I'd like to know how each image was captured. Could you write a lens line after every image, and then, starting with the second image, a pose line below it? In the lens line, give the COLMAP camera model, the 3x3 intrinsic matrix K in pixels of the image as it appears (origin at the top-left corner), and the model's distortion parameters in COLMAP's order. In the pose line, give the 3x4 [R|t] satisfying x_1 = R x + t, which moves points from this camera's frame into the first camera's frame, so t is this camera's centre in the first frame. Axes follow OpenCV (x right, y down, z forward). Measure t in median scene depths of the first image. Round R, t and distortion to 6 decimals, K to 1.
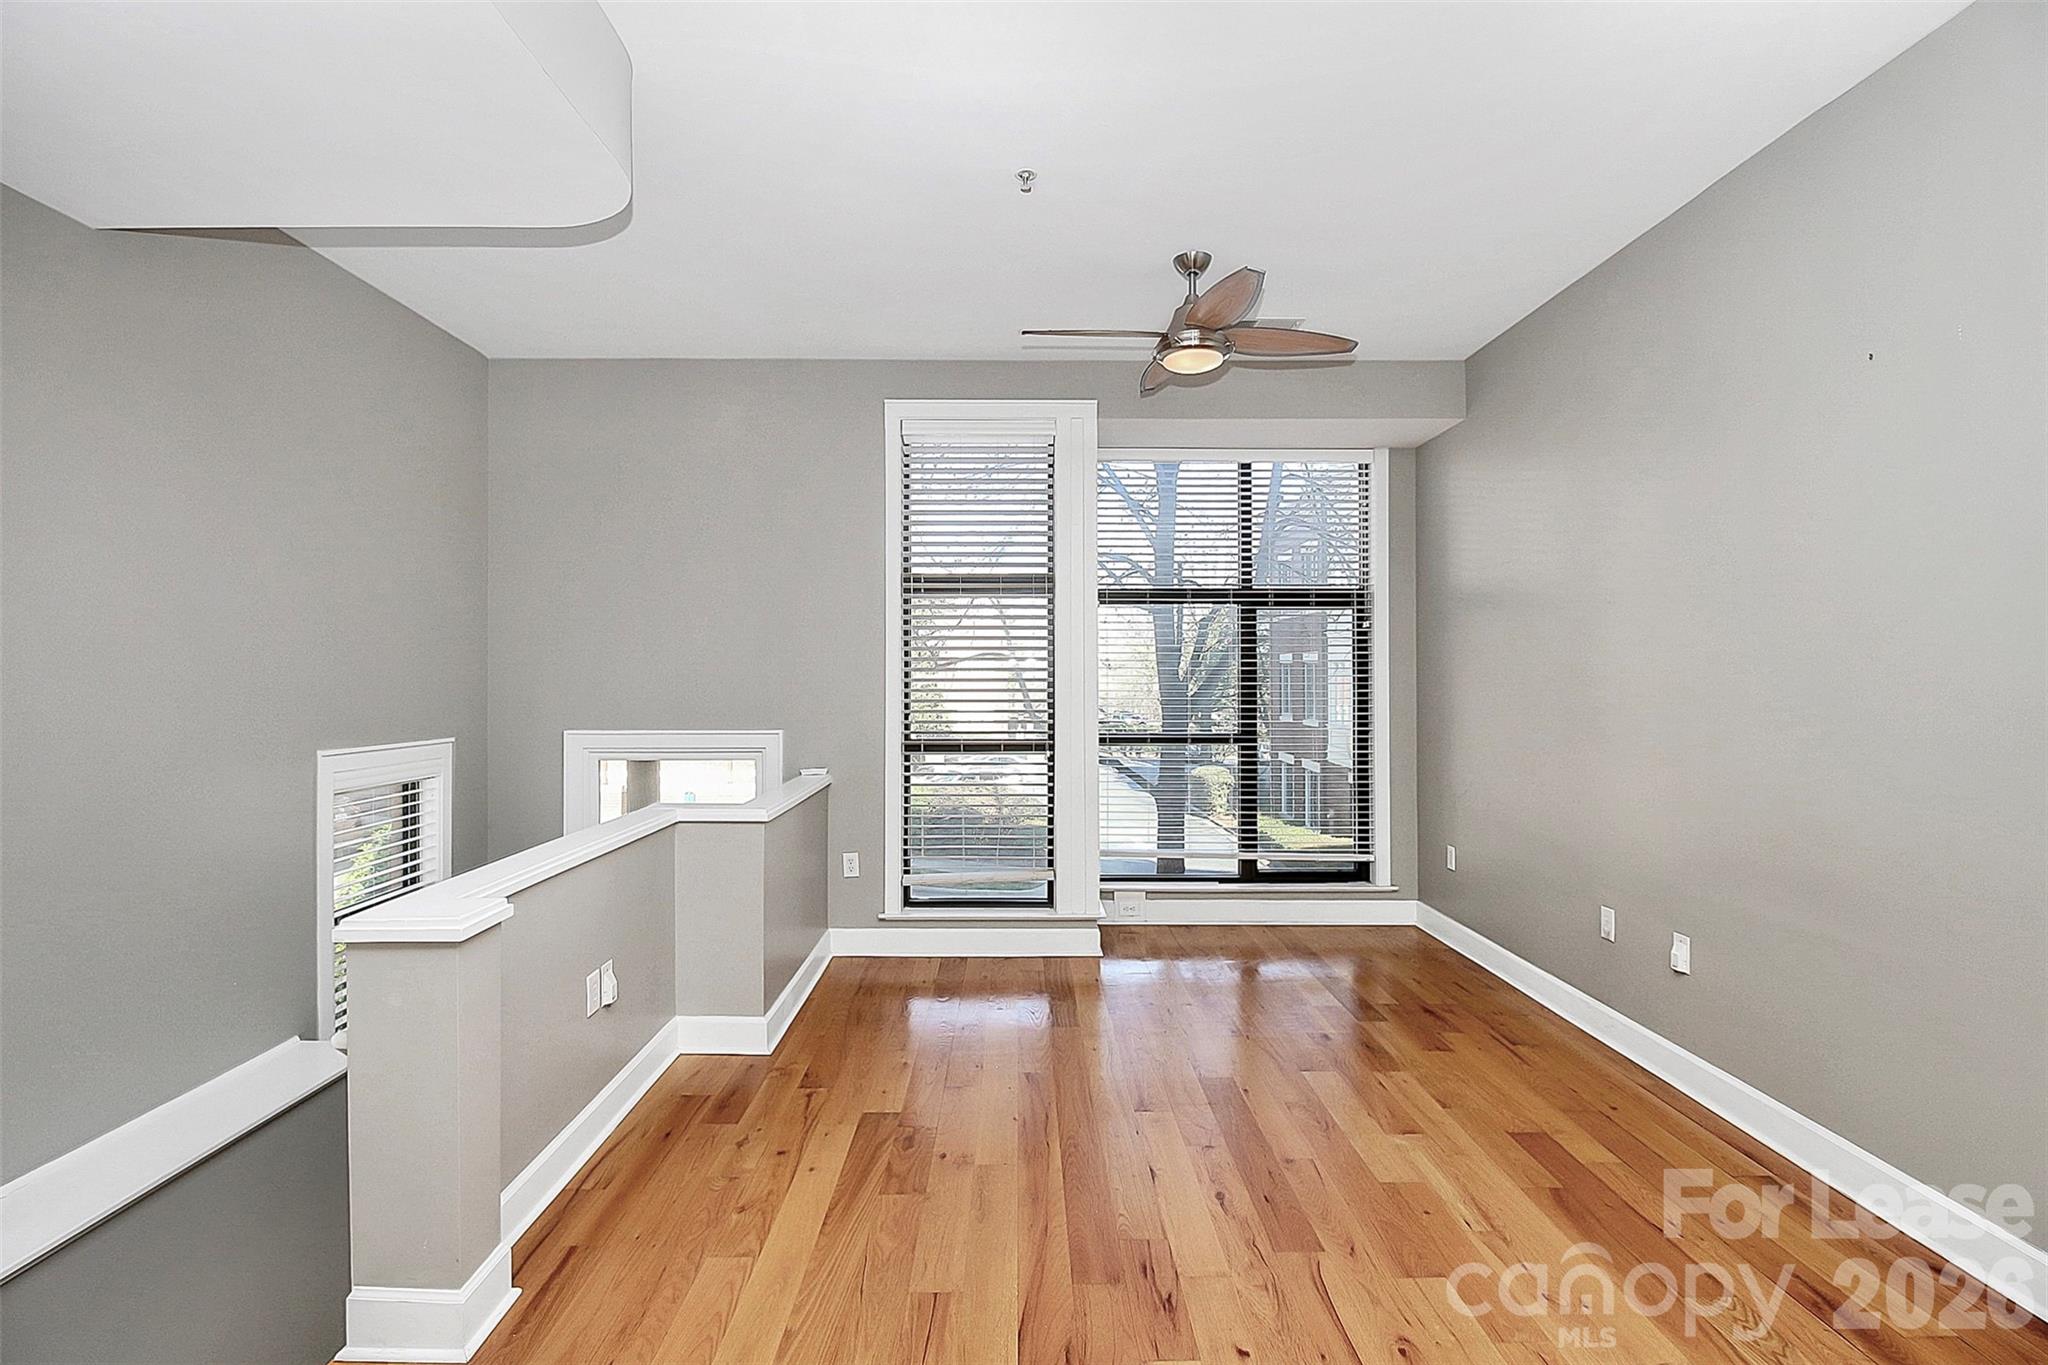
lens RADIAL K [[949.1, 0, 1014.0], [0, 949.1, 672.4], [0, 0, 1]] dist [-0.007550, -0.002824]
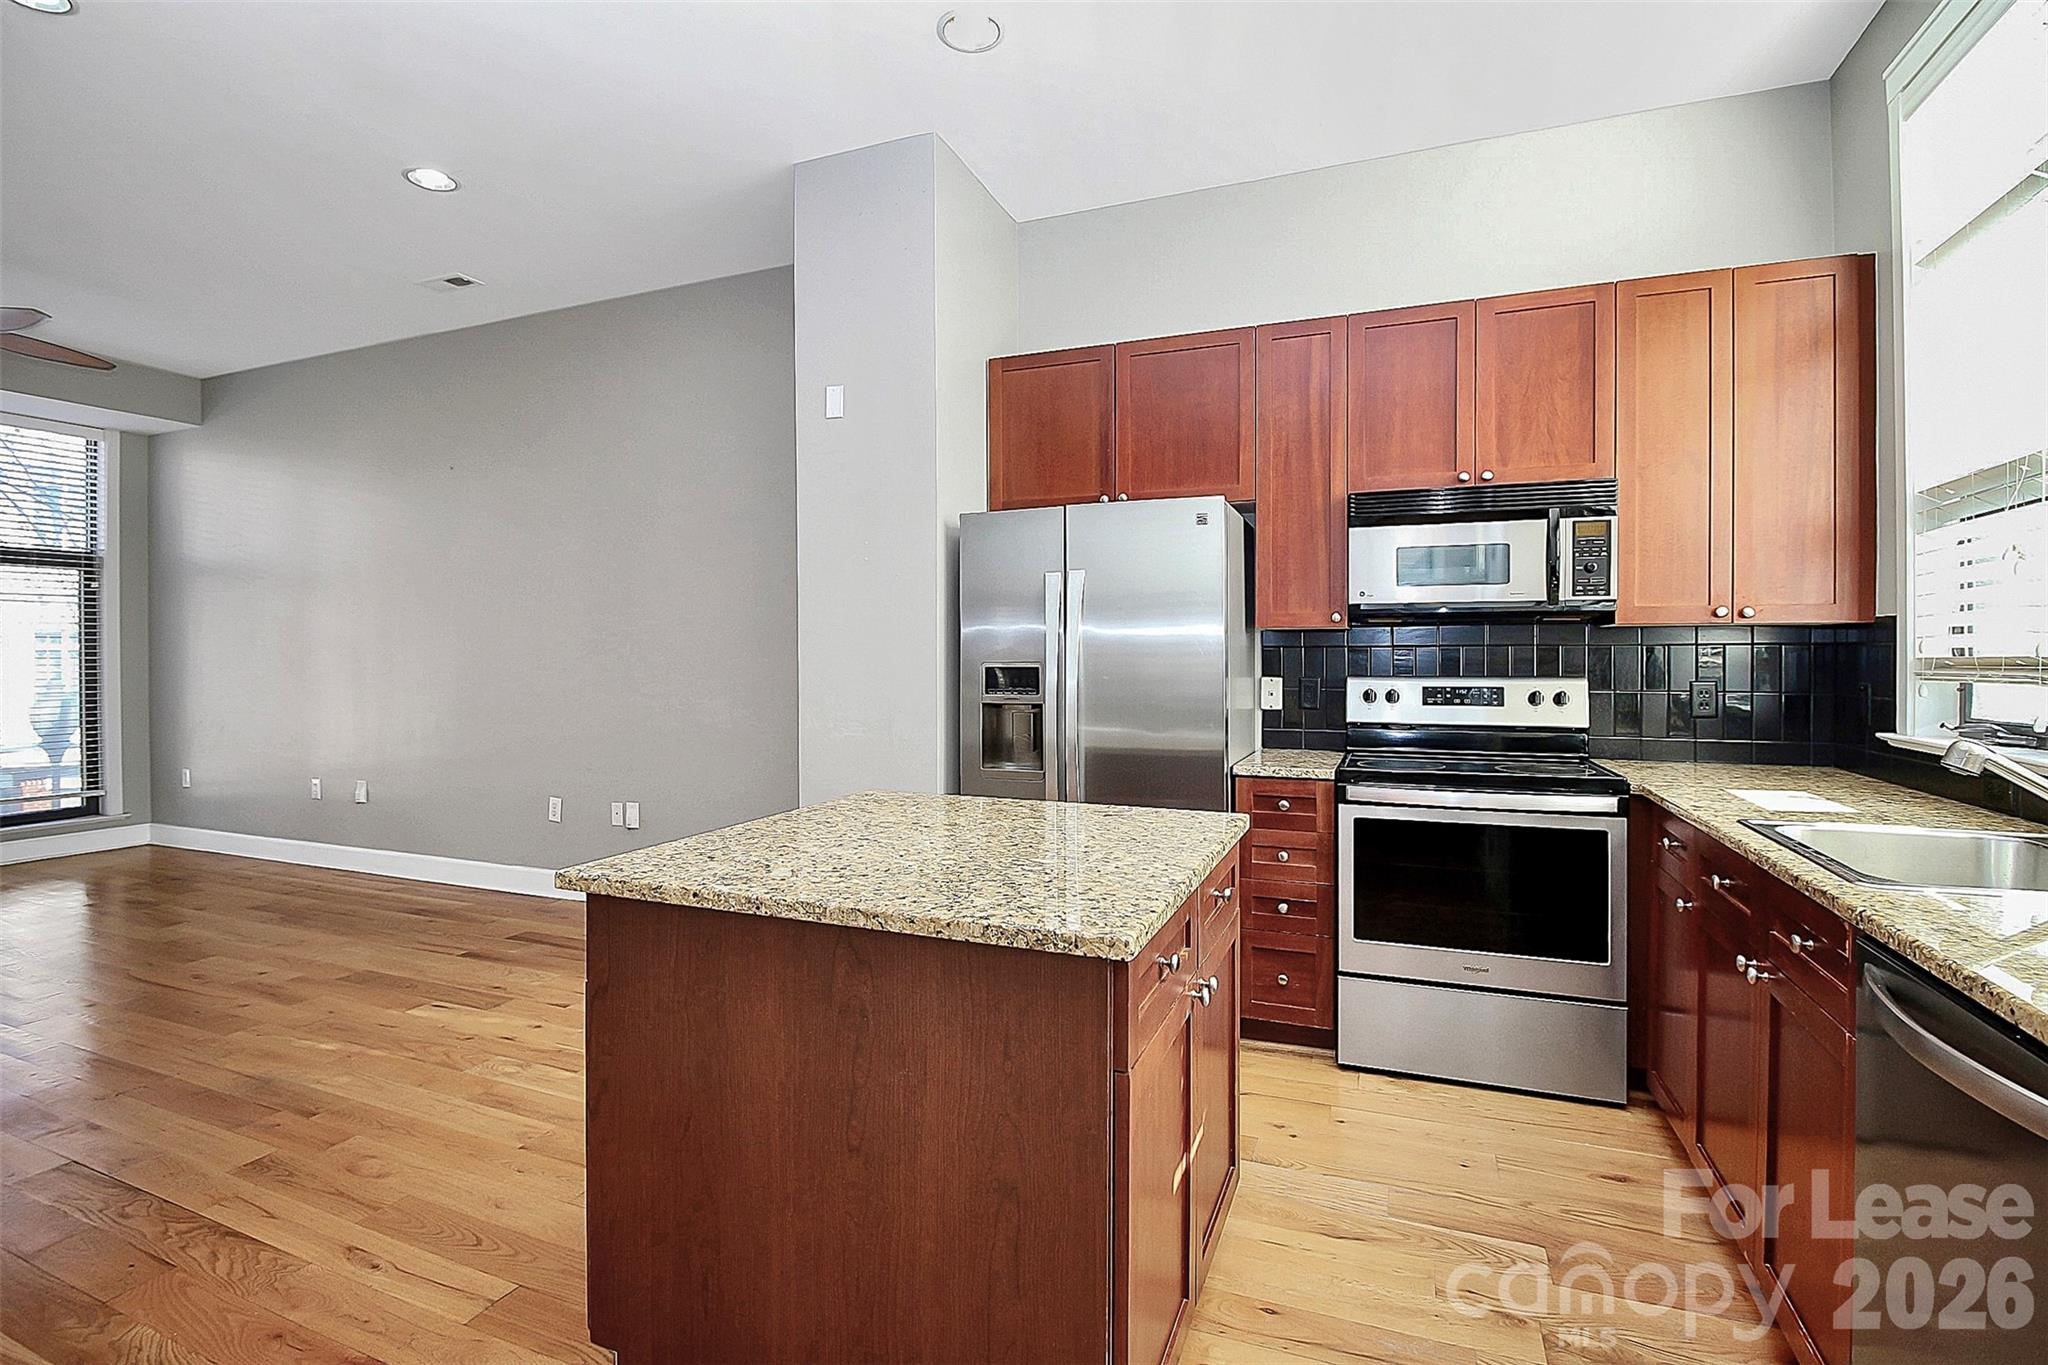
lens RADIAL K [[998.7, 0, 980.8], [0, 998.7, 654.6], [0, 0, 1]] dist [-0.012736, -0.000255]
pose [[0.403593, -0.005316, 0.914923, -0.308414], [0.000617, 0.999984, 0.005538, 0.029265], [-0.914938, -0.001670, 0.403590, -0.480646]]
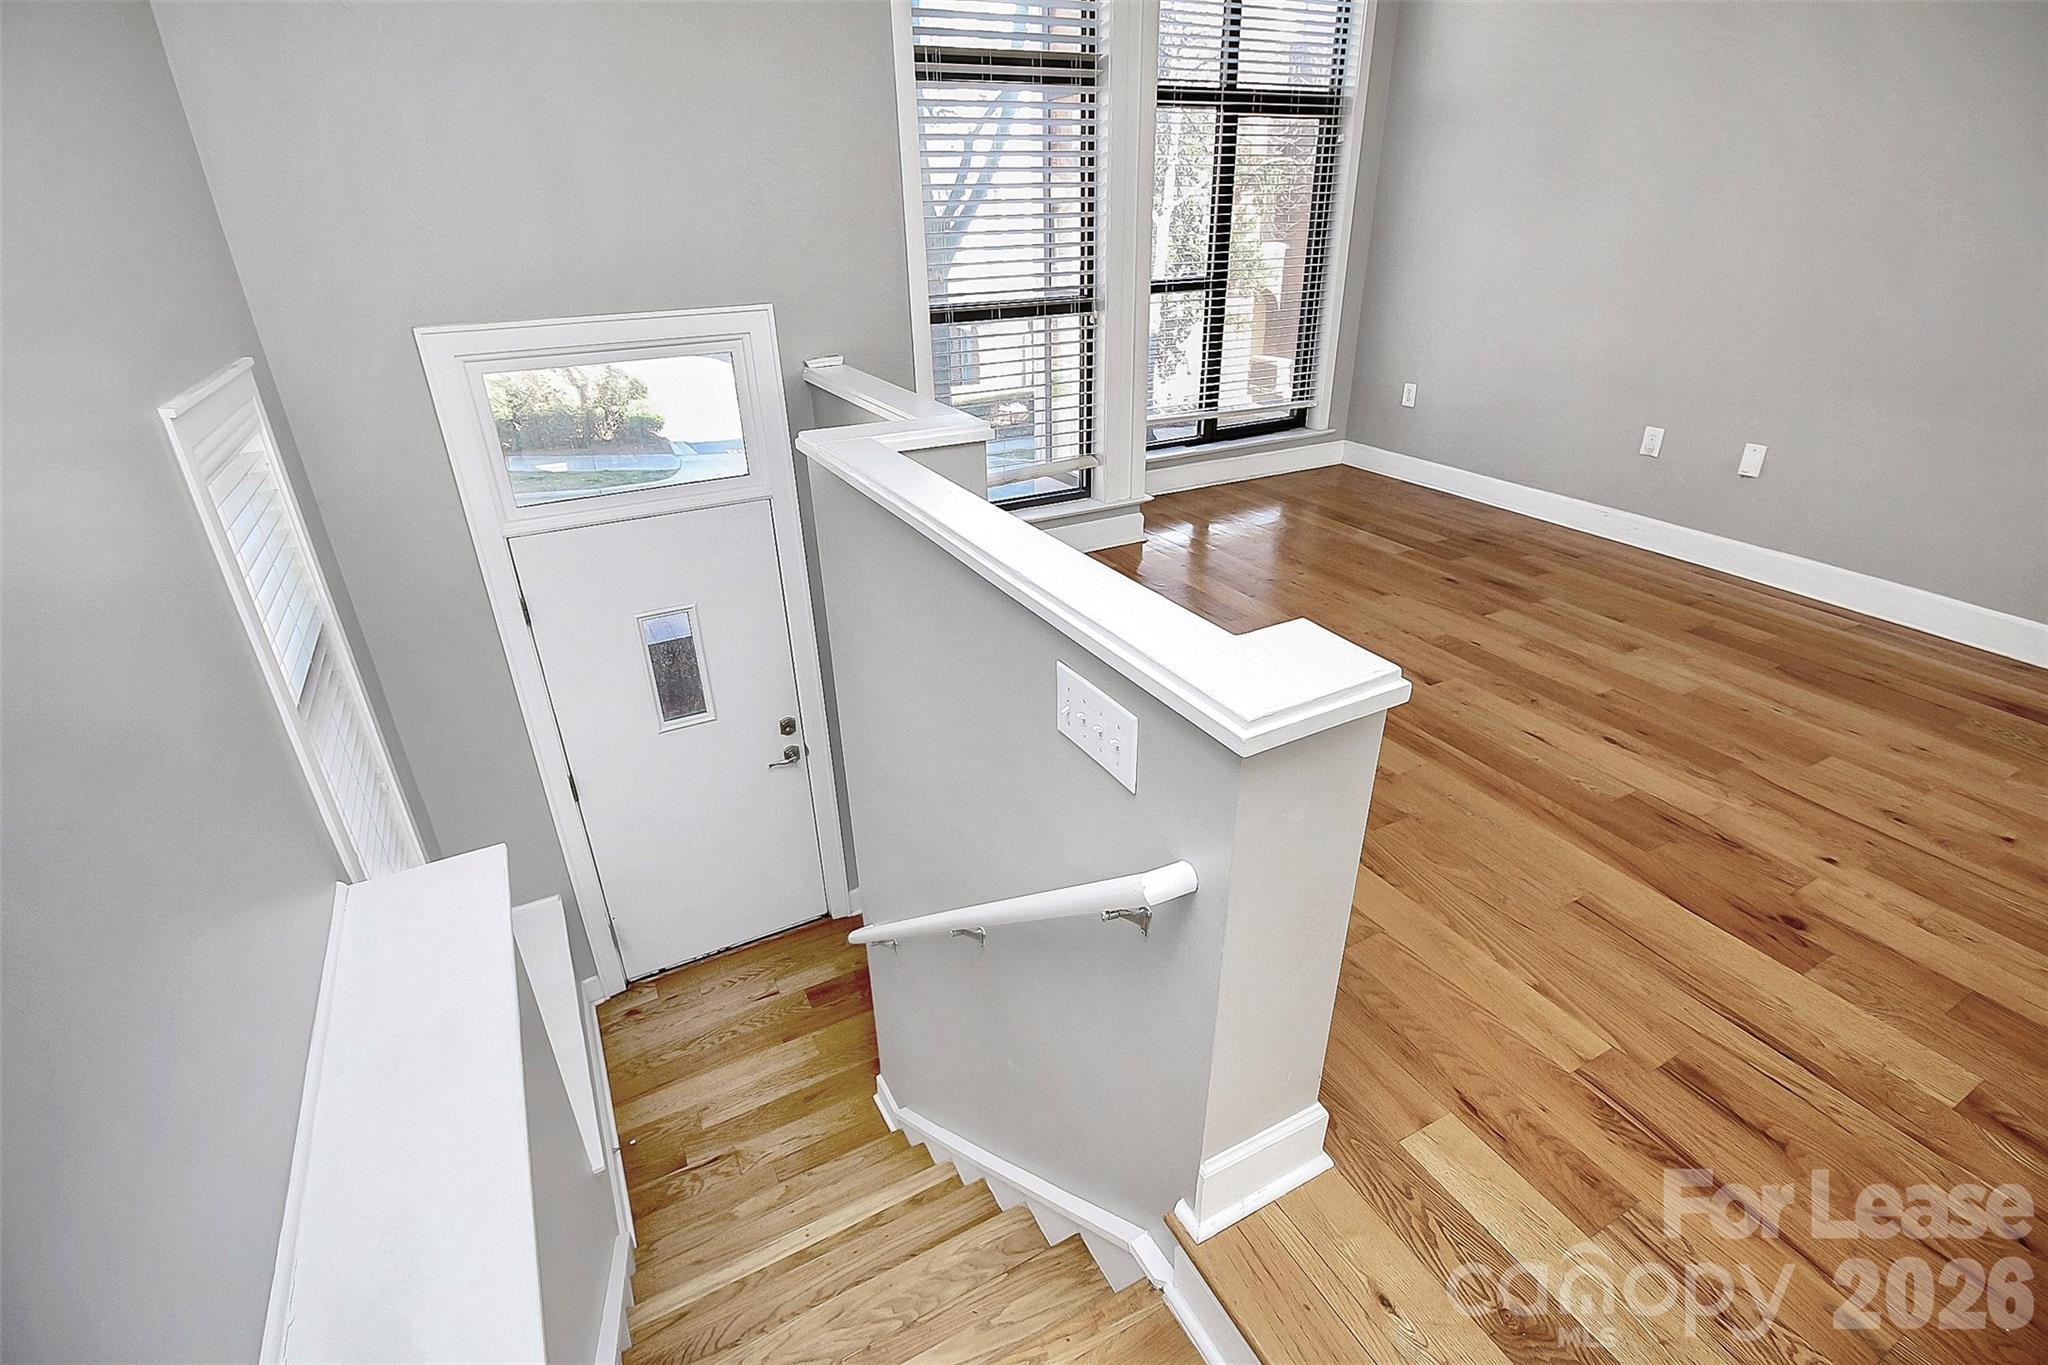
lens RADIAL K [[949.1, 0, 1004.3], [0, 949.1, 678.2], [0, 0, 1]] dist [-0.007550, -0.002824]
pose [[0.887947, -0.223054, 0.402240, -0.427197], [0.021074, 0.893350, 0.448867, -0.002523], [-0.459463, -0.390093, 0.797948, 0.258974]]
